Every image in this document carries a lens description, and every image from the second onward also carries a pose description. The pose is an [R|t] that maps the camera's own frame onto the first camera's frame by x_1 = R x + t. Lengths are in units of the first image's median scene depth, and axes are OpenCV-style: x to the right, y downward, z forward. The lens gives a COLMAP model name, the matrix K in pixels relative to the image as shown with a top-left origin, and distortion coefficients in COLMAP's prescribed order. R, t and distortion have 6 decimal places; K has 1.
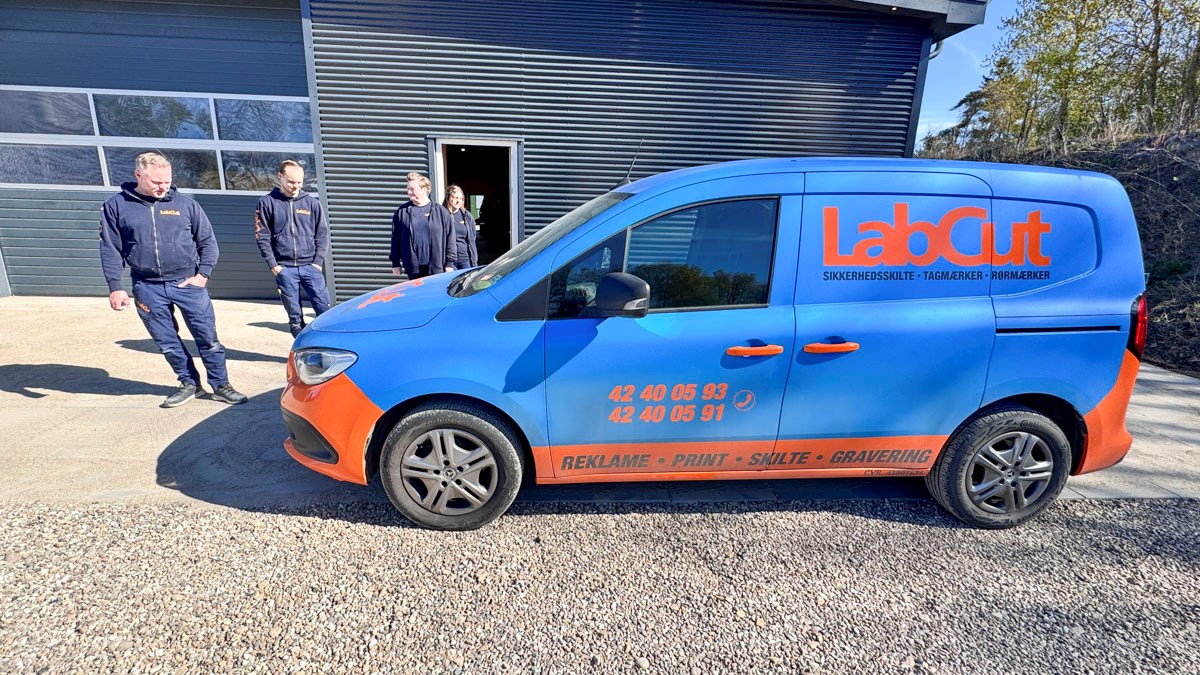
lens RADIAL K [[530.5, 0, 596.5], [0, 530.5, 333.9], [0, 0, 1]] dist [-0.003235, -0.000381]
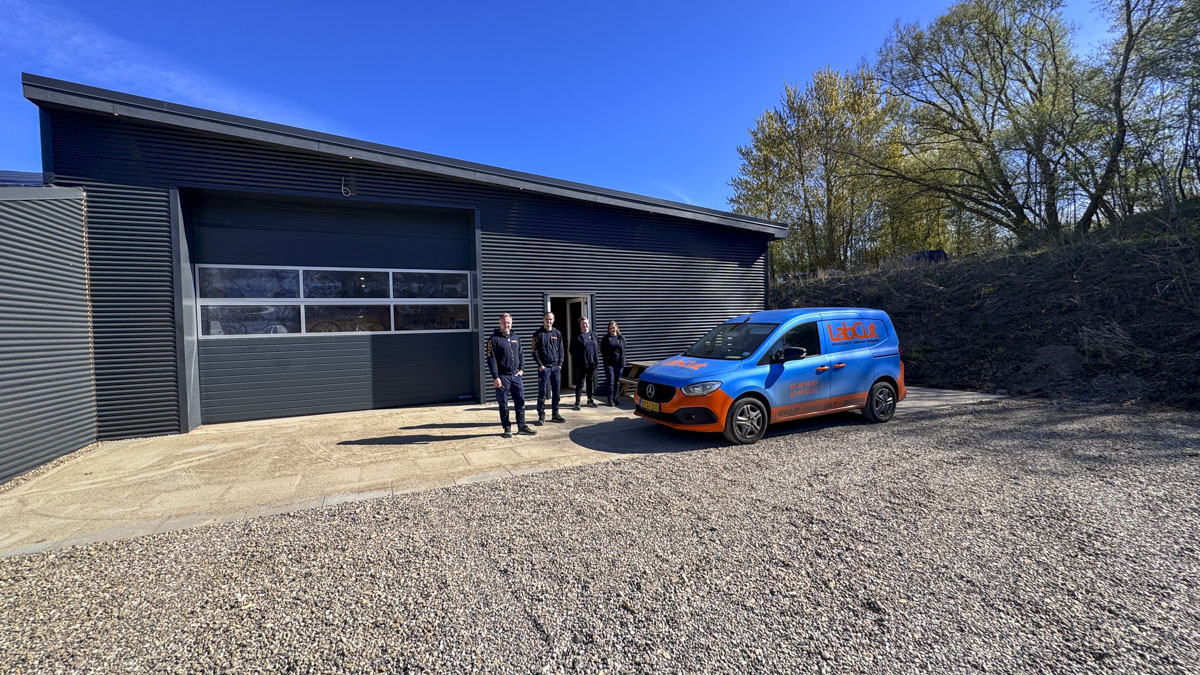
lens RADIAL K [[485.5, 0, 607.4], [0, 485.5, 336.4], [0, 0, 1]] dist [-0.001568, -0.000026]
pose [[0.917454, -0.059247, 0.393405, -1.873494], [0.142005, 0.972480, -0.184711, 0.185241], [-0.371635, 0.225329, 0.900619, -1.092689]]
